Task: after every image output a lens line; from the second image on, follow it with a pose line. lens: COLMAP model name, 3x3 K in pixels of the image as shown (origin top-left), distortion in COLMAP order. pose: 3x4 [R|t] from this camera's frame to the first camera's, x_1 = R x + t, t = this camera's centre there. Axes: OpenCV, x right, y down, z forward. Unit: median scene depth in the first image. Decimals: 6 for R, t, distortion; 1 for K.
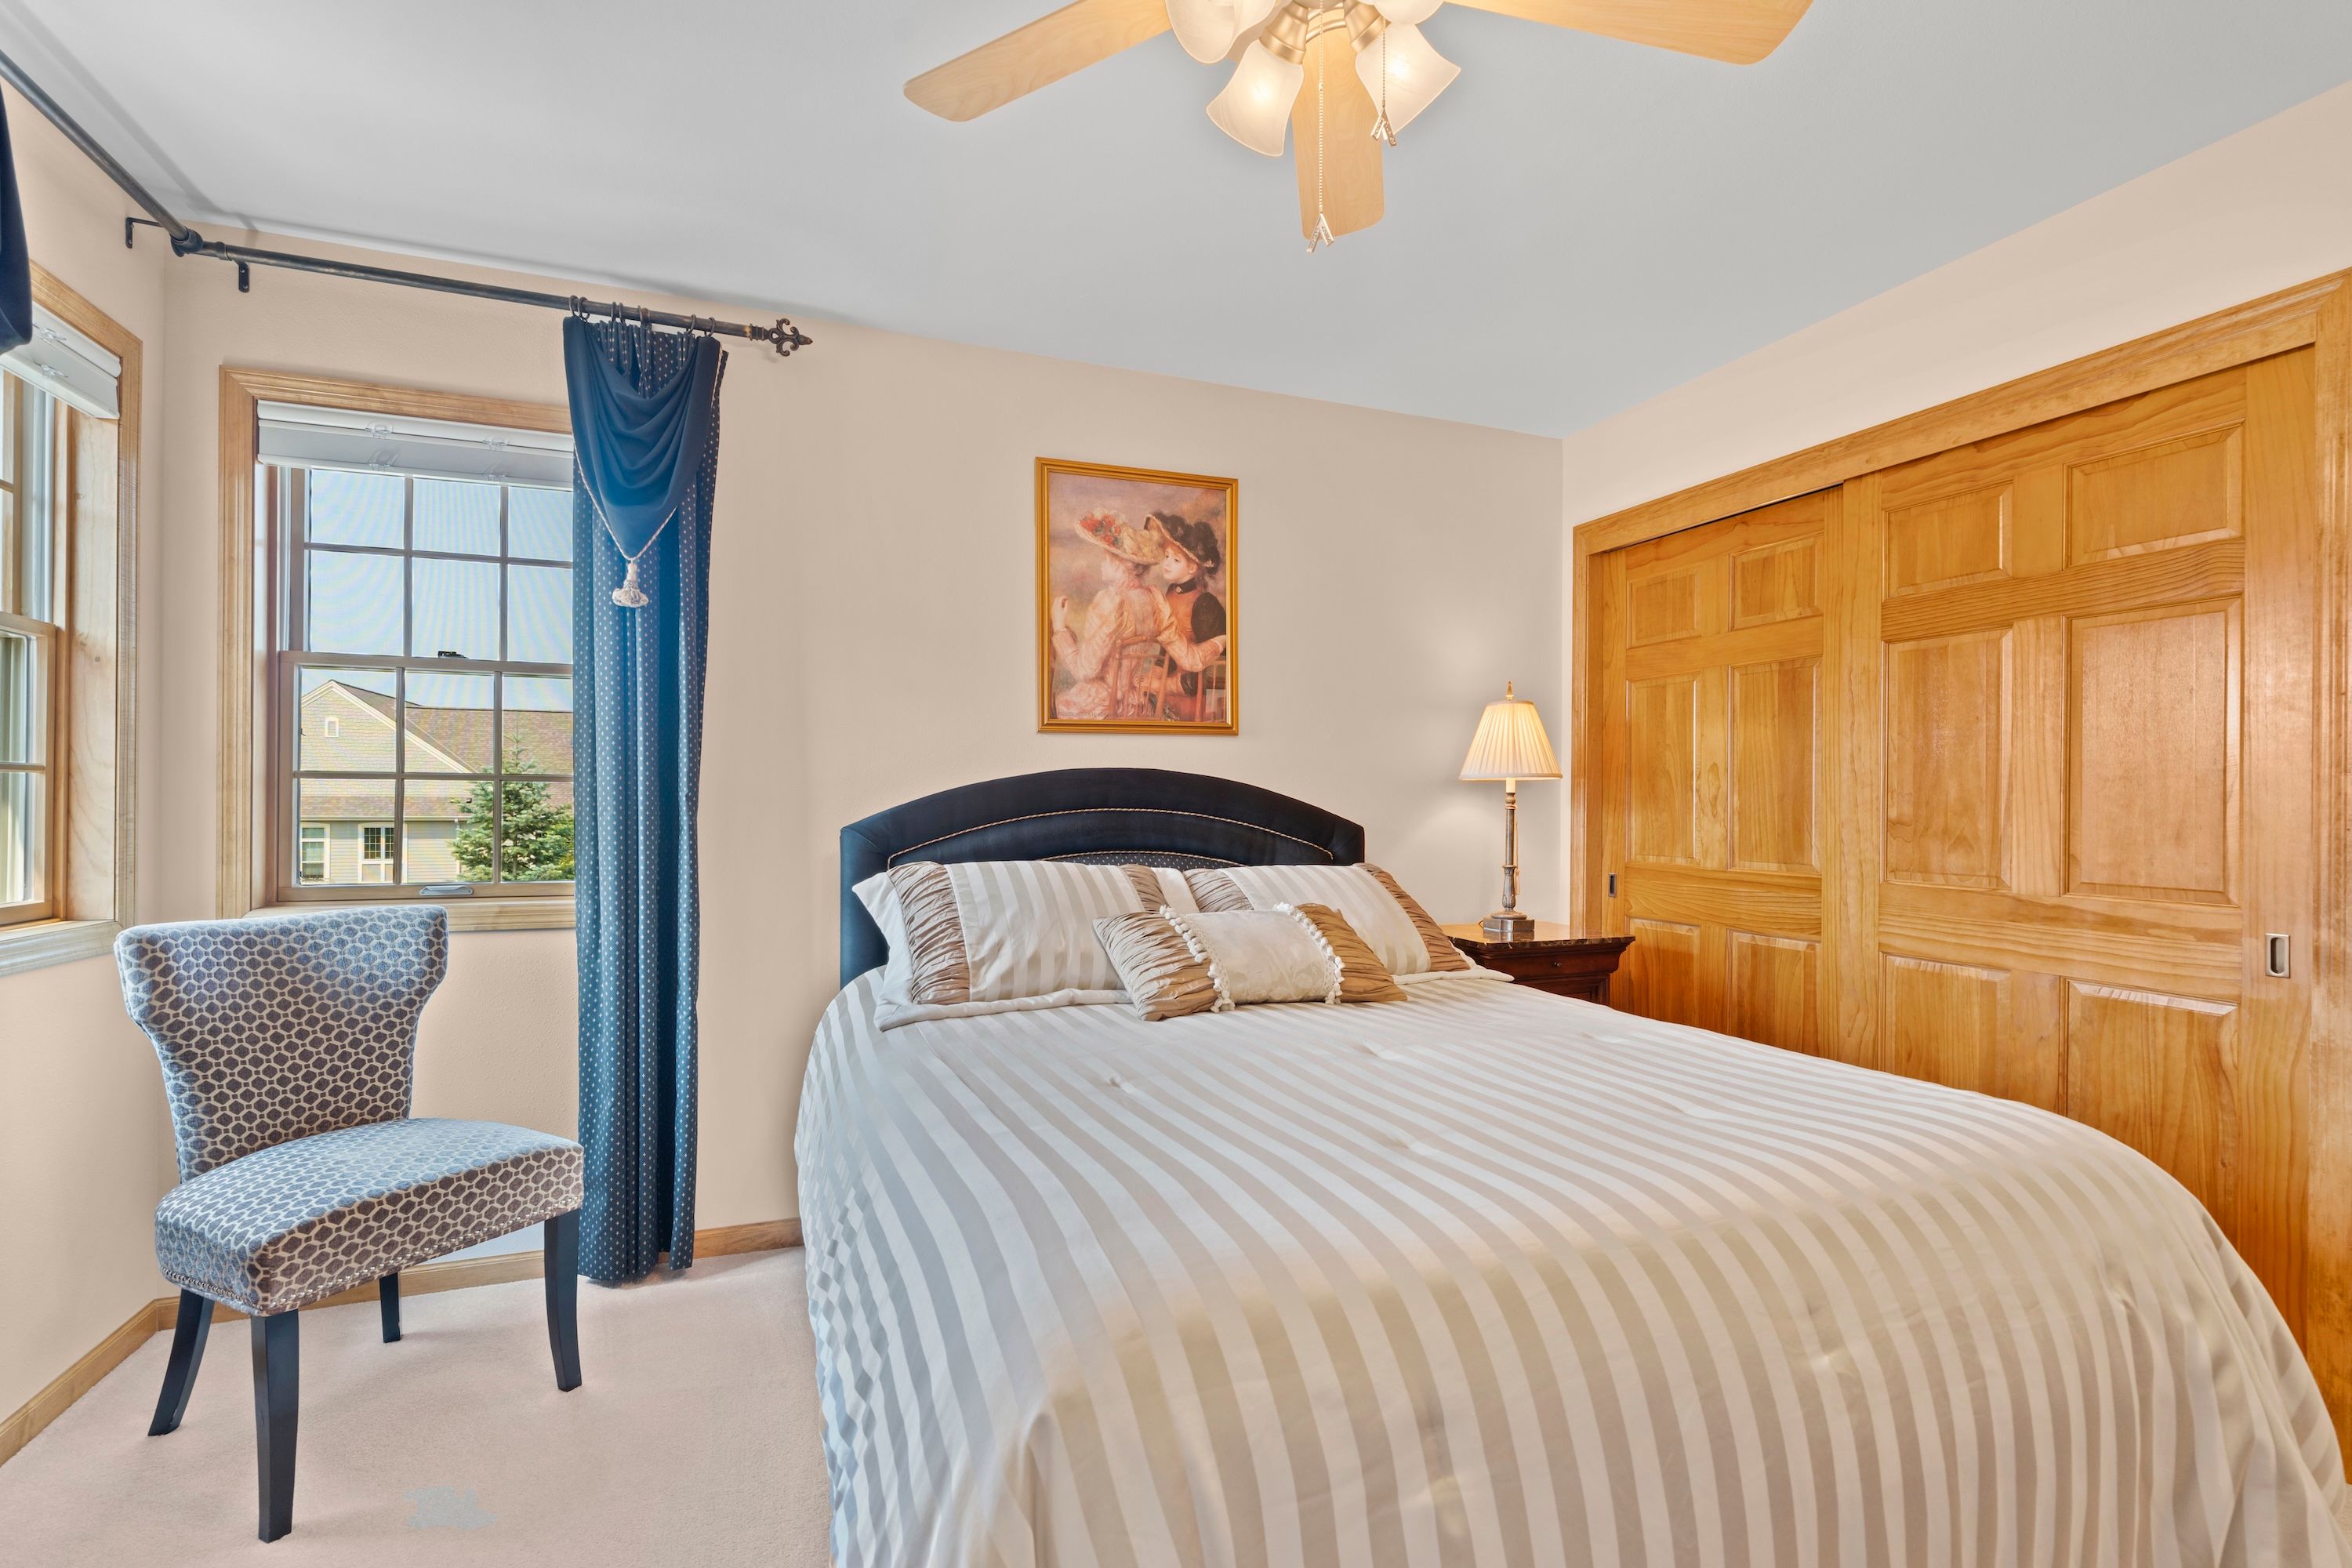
lens RADIAL K [[1066.4, 0, 1176.0], [0, 1066.4, 784.0], [0, 0, 1]] dist [0.000023, 0.000031]
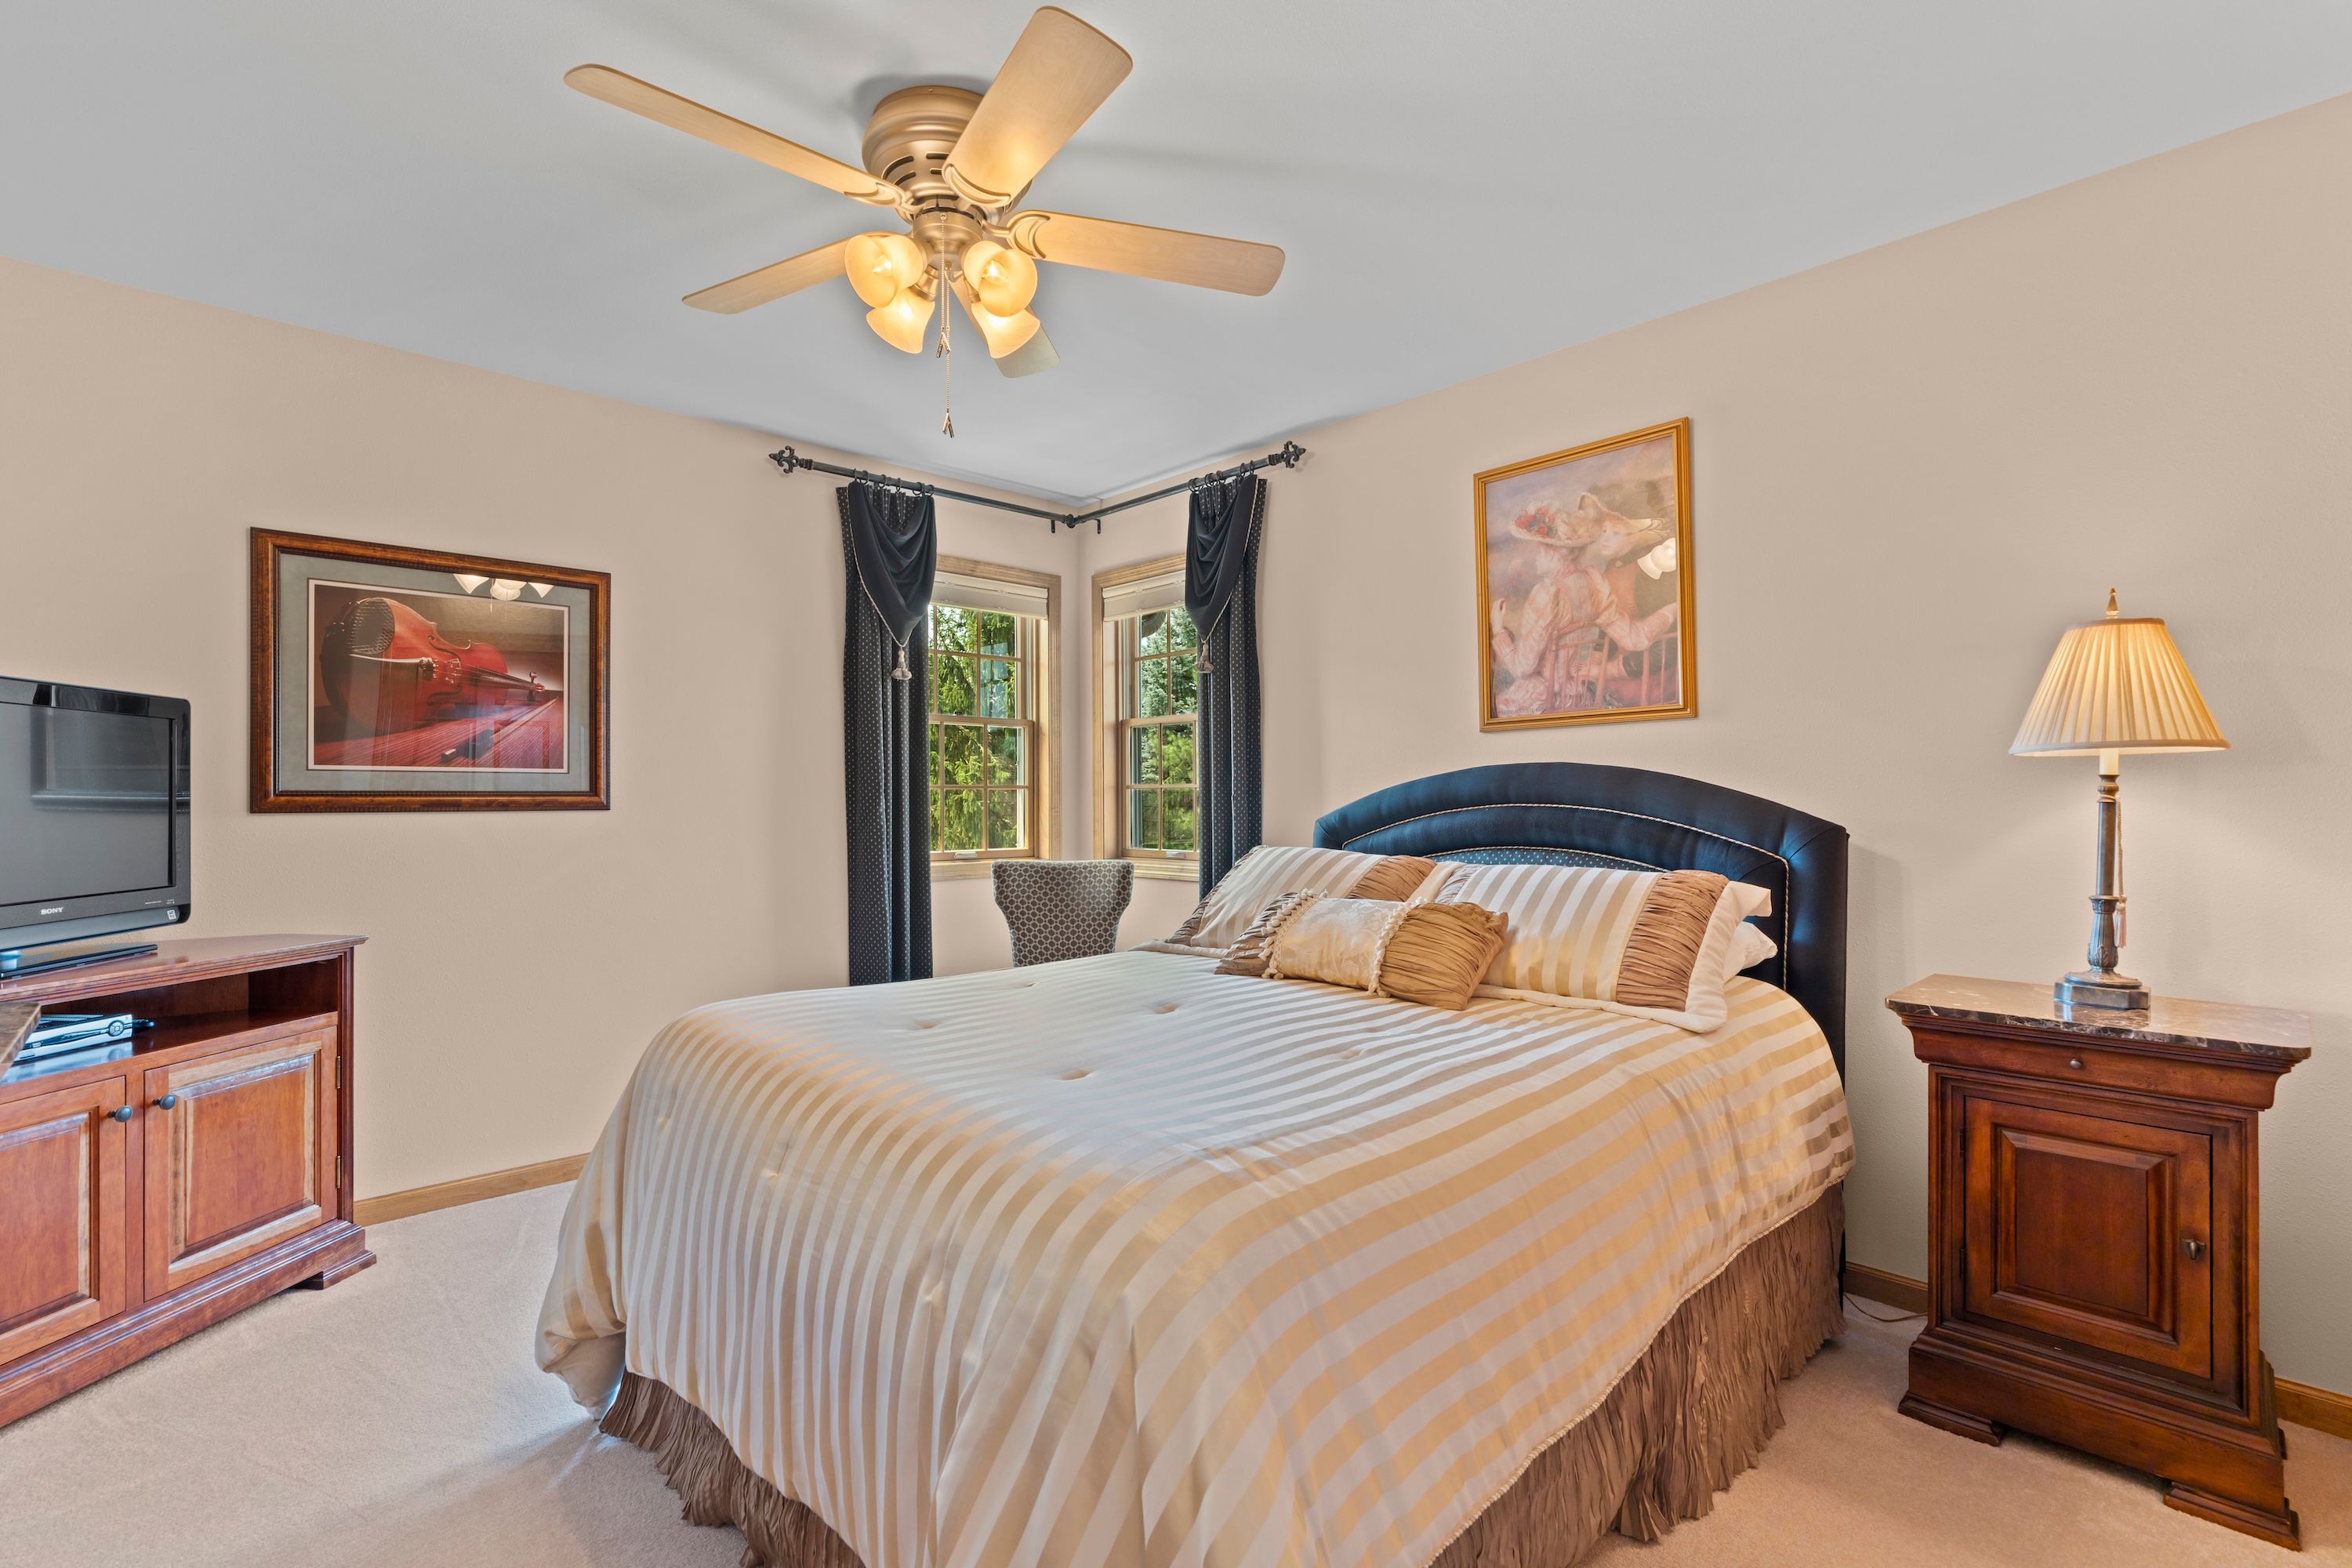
lens RADIAL K [[1061.7, 0, 1180.1], [0, 1061.7, 779.4], [0, 0, 1]] dist [-0.015795, 0.005379]
pose [[0.381771, -0.024068, -0.923944, 0.716462], [0.023214, 0.999595, -0.016447, 0.008708], [0.923966, -0.015170, 0.382175, 0.314203]]
